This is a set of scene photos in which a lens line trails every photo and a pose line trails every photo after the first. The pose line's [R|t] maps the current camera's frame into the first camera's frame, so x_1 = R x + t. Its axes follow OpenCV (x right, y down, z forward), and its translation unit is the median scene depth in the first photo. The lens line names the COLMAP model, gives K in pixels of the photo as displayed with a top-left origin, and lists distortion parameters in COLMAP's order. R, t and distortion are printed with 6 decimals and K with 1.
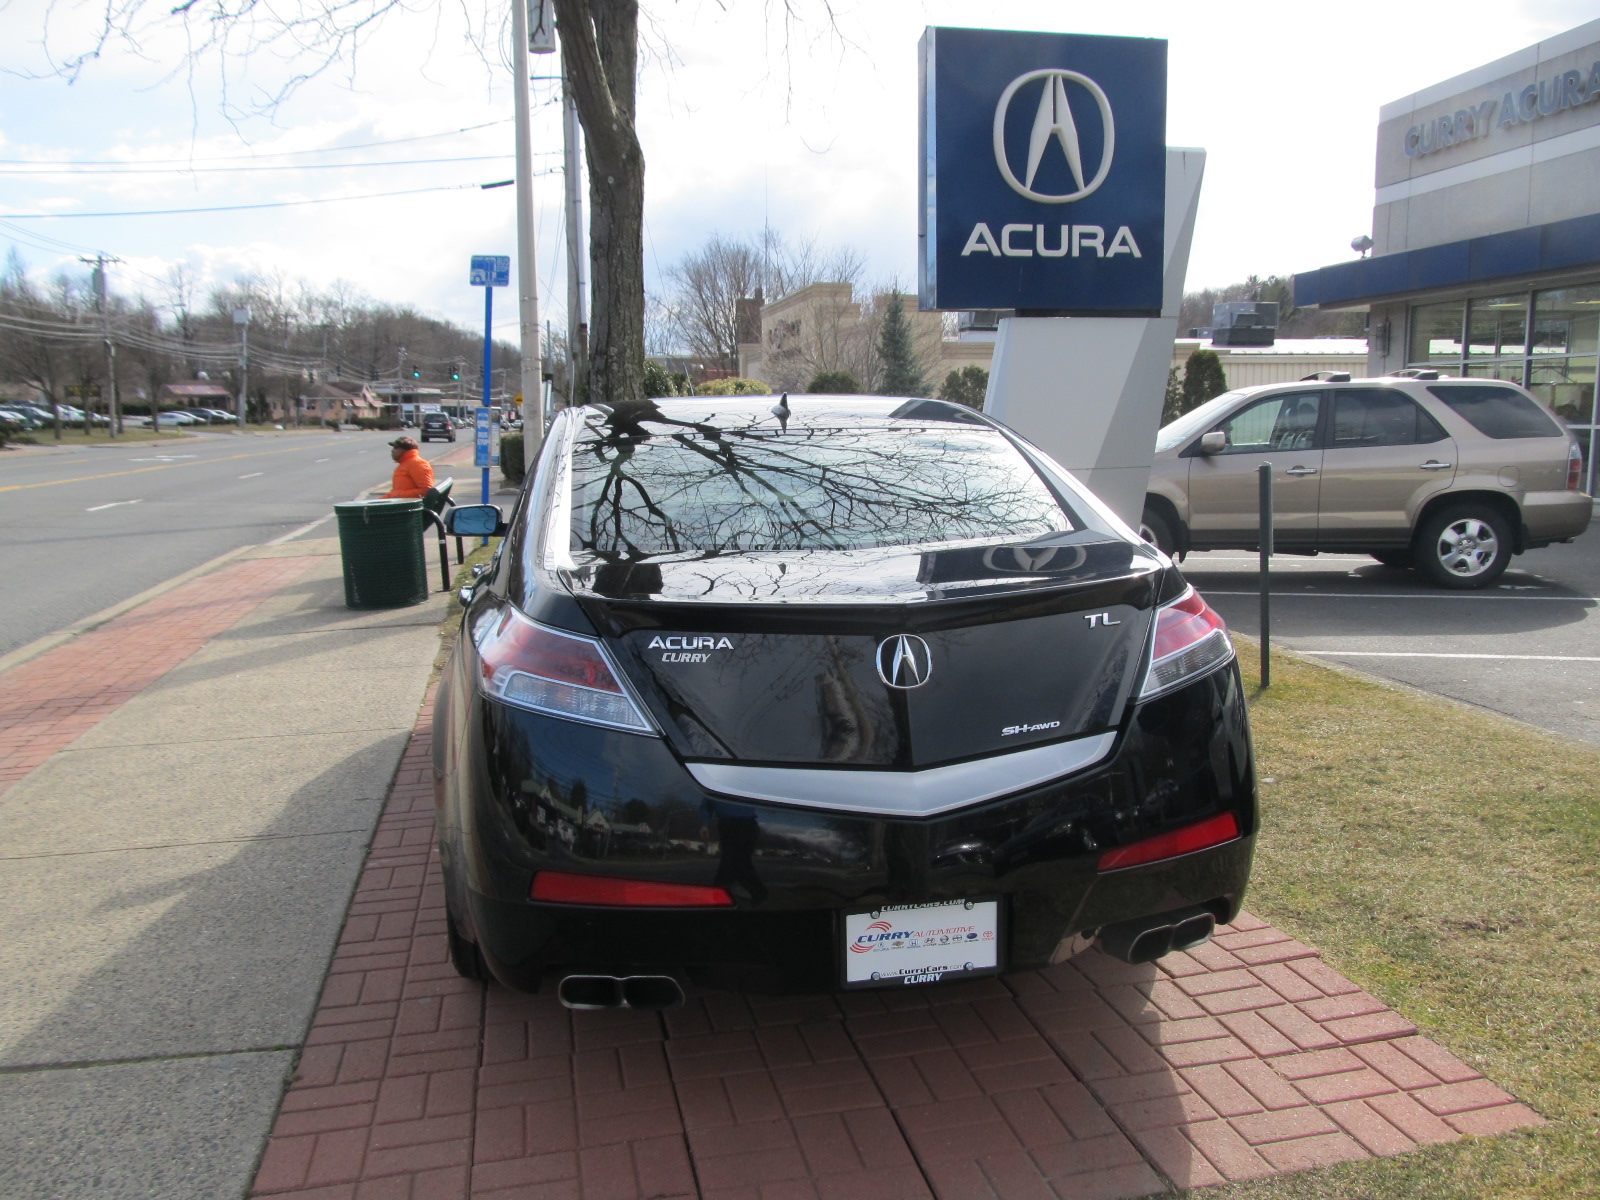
lens RADIAL K [[1312.8, 0, 797.9], [0, 1312.8, 609.3], [0, 0, 1]] dist [-0.036679, 0.032193]
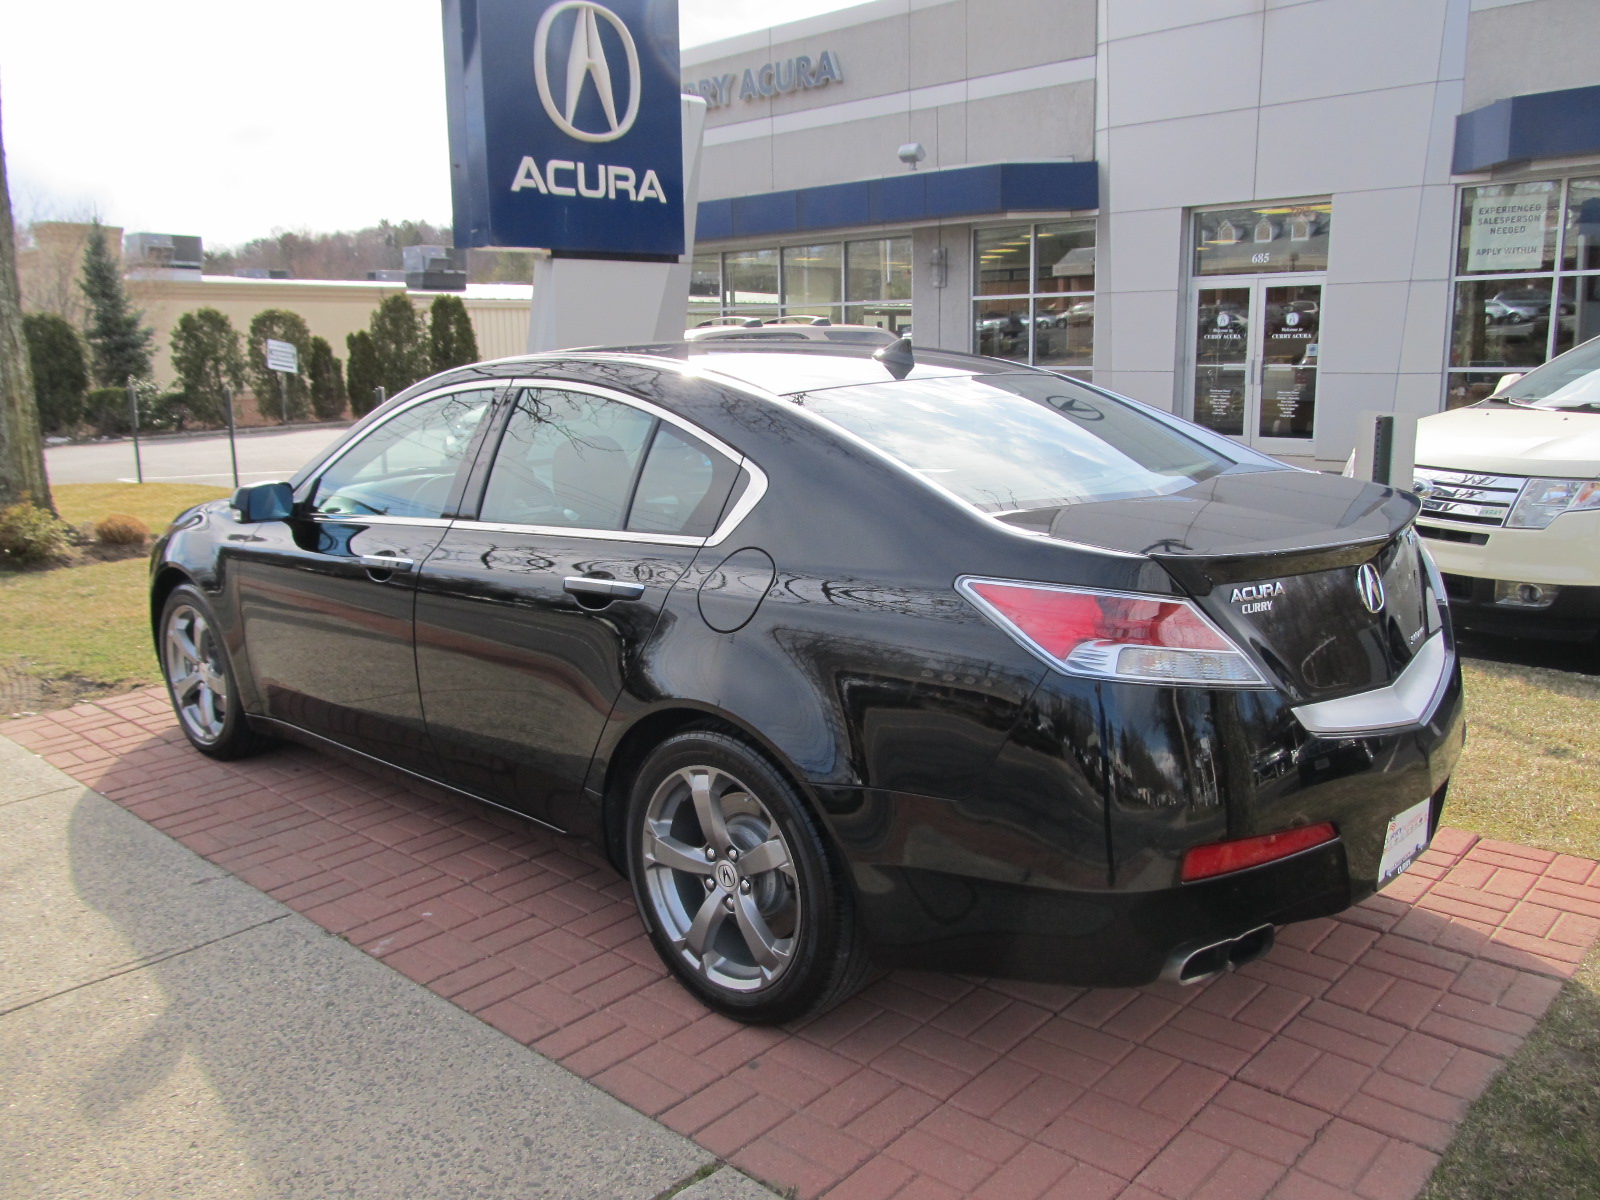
lens RADIAL K [[1320.4, 0, 786.5], [0, 1320.4, 580.7], [0, 0, 1]] dist [-0.006401, 0.000388]
pose [[0.822226, -0.100193, 0.560273, -0.265852], [0.089897, 0.994889, 0.045988, -0.017252], [-0.562017, 0.012555, 0.827031, 0.107766]]
